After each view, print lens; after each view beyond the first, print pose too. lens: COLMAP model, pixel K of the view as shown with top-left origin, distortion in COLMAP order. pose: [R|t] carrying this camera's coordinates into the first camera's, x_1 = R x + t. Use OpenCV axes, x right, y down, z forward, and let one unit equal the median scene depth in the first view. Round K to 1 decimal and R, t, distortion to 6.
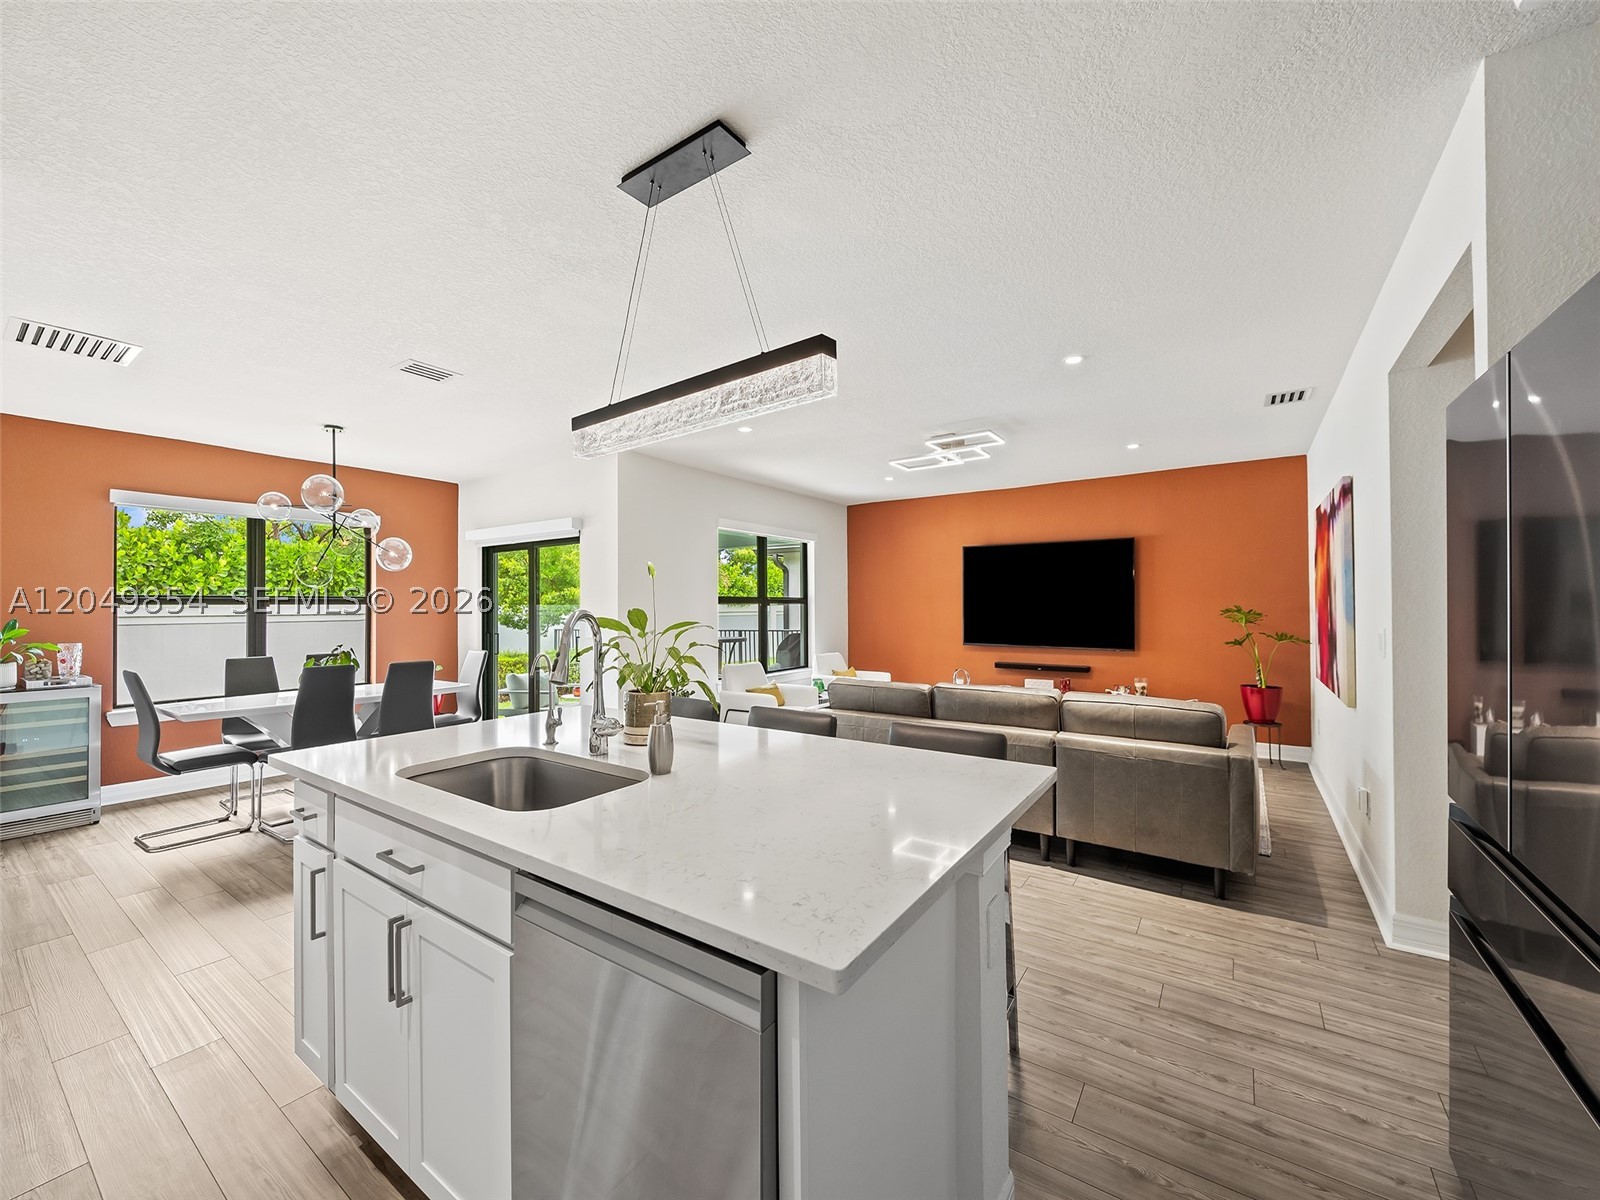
lens RADIAL K [[626.4, 0, 805.3], [0, 626.4, 598.7], [0, 0, 1]] dist [0.002380, -0.004535]
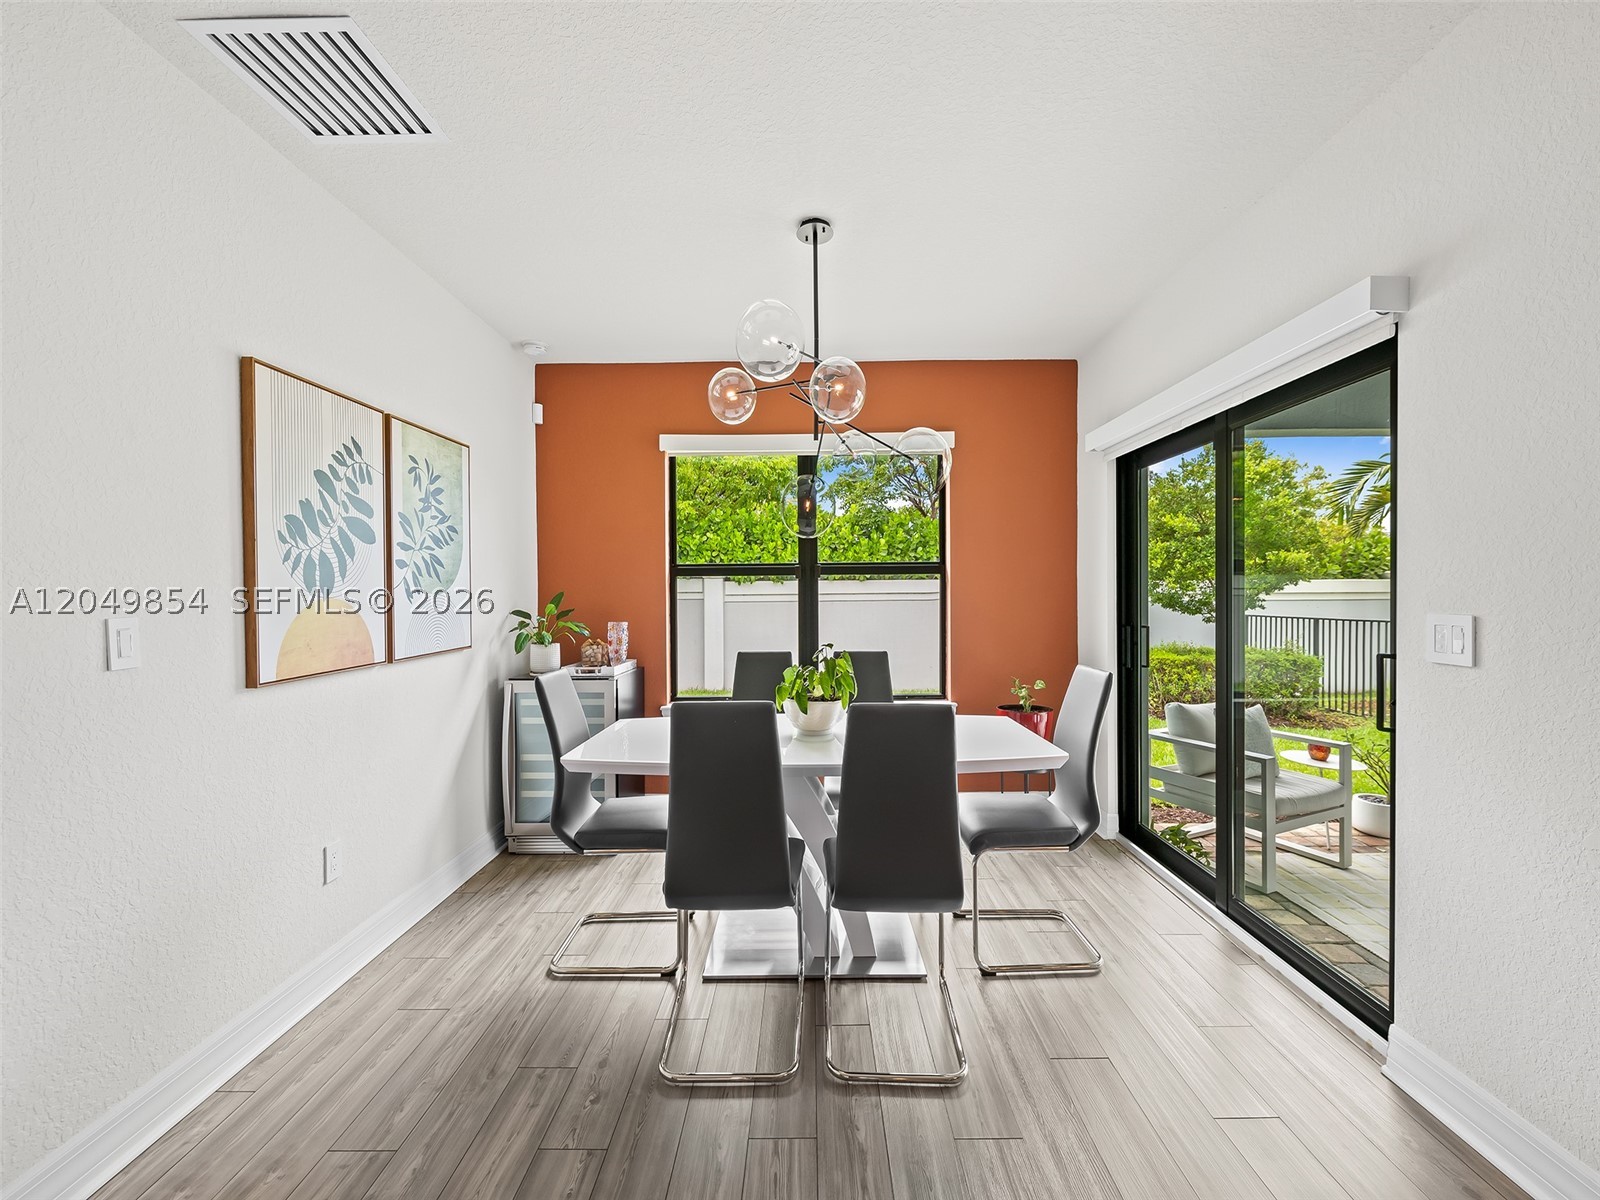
lens RADIAL K [[630.6, 0, 808.8], [0, 630.6, 598.7], [0, 0, 1]] dist [0.001405, -0.003317]
pose [[0.564644, 0.009163, -0.825284, -0.225876], [0.015933, 0.999631, 0.022000, 0.017609], [0.825181, -0.025571, 0.564290, 0.488236]]
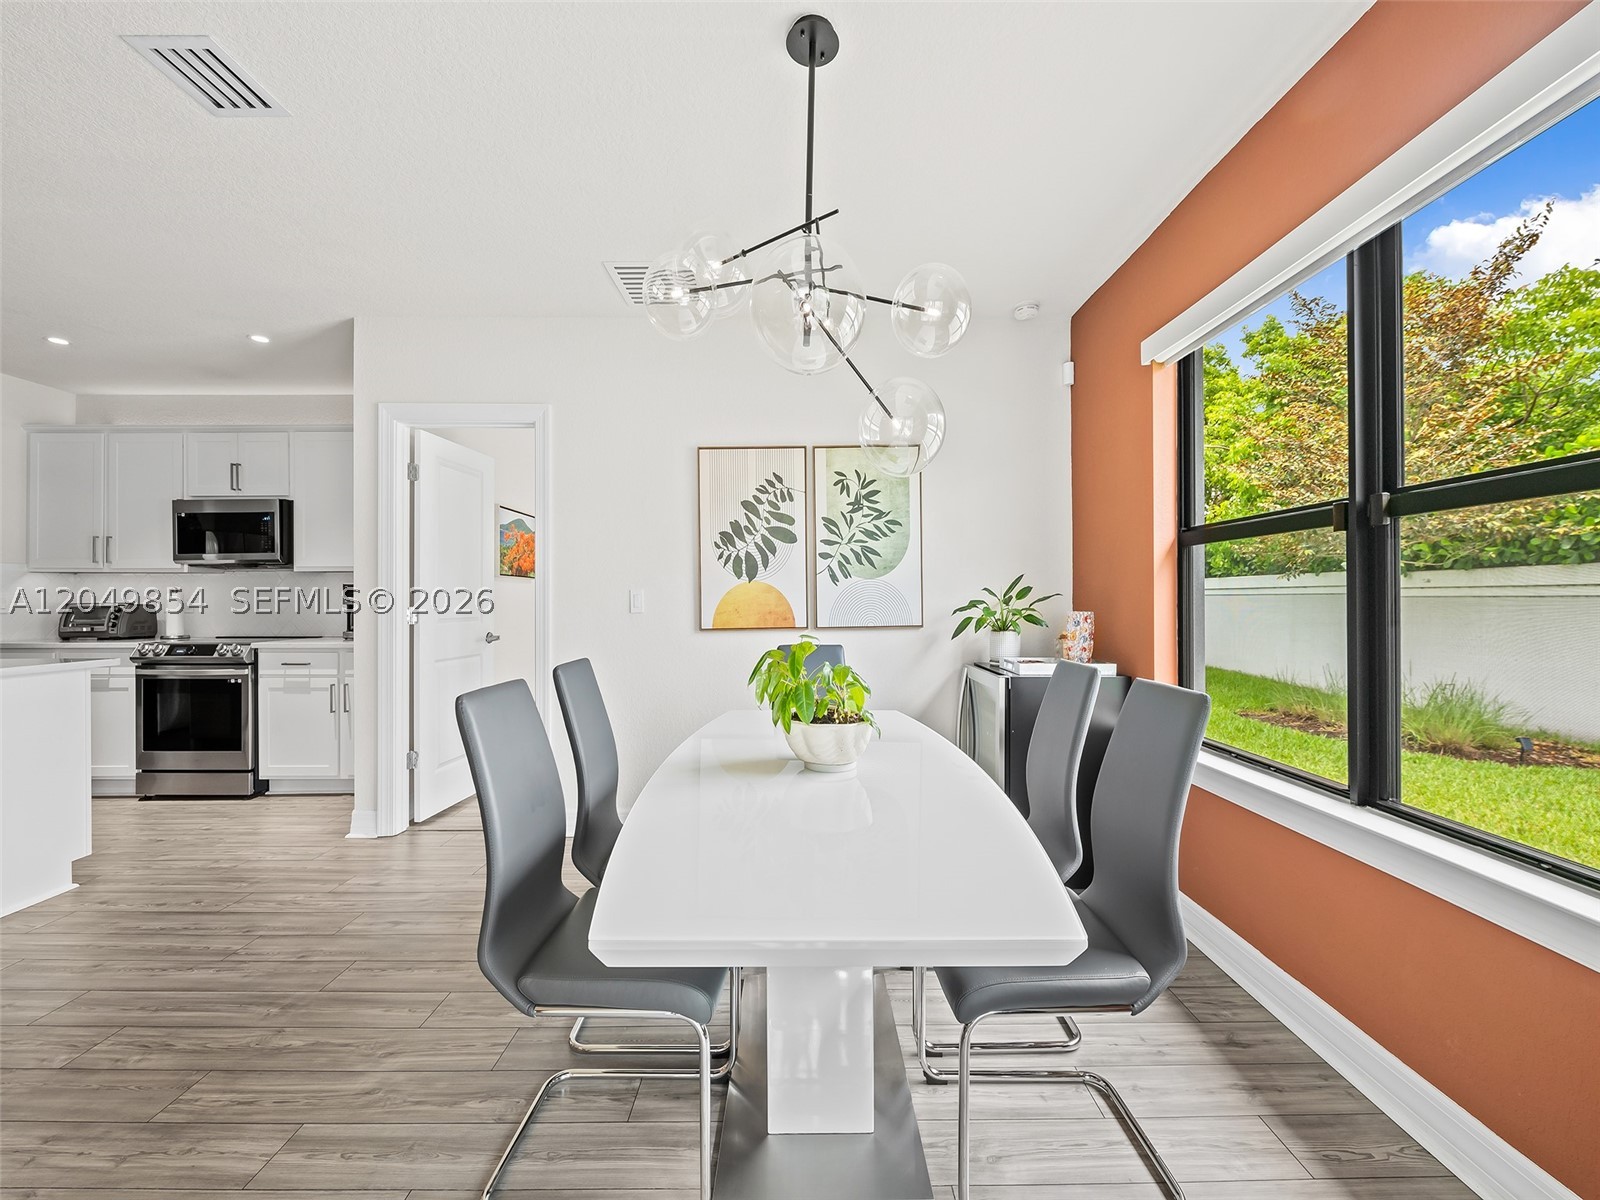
lens RADIAL K [[626.4, 0, 805.3], [0, 626.4, 598.7], [0, 0, 1]] dist [0.002380, -0.004535]
pose [[-0.818413, 0.007268, -0.574585, -0.388441], [0.015398, 0.999838, -0.009284, 0.041416], [0.574425, -0.016445, -0.818392, 0.930136]]
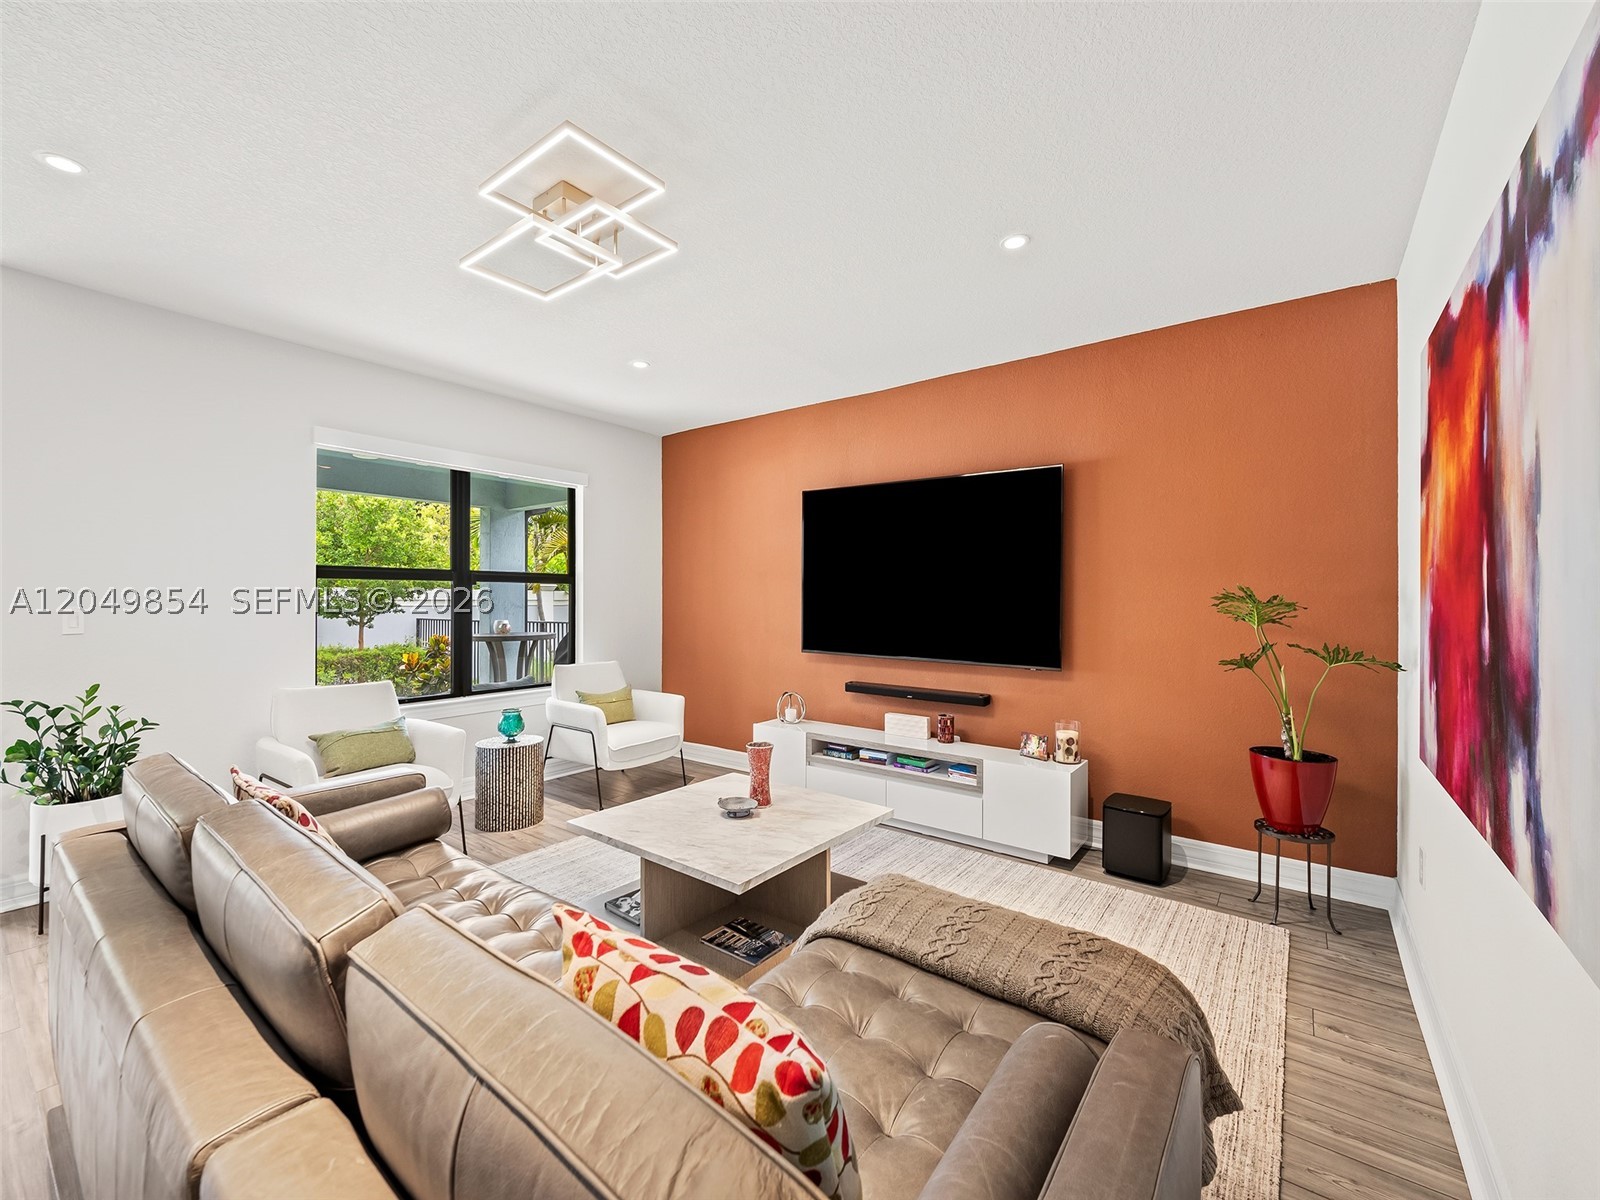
lens RADIAL K [[650.7, 0, 807.3], [0, 650.7, 597.4], [0, 0, 1]] dist [0.000288, -0.000002]
pose [[0.999212, 0.010818, -0.038200, 0.323784], [-0.010351, 0.999869, 0.012413, 0.014328], [0.038329, -0.012007, 0.999193, 0.421915]]
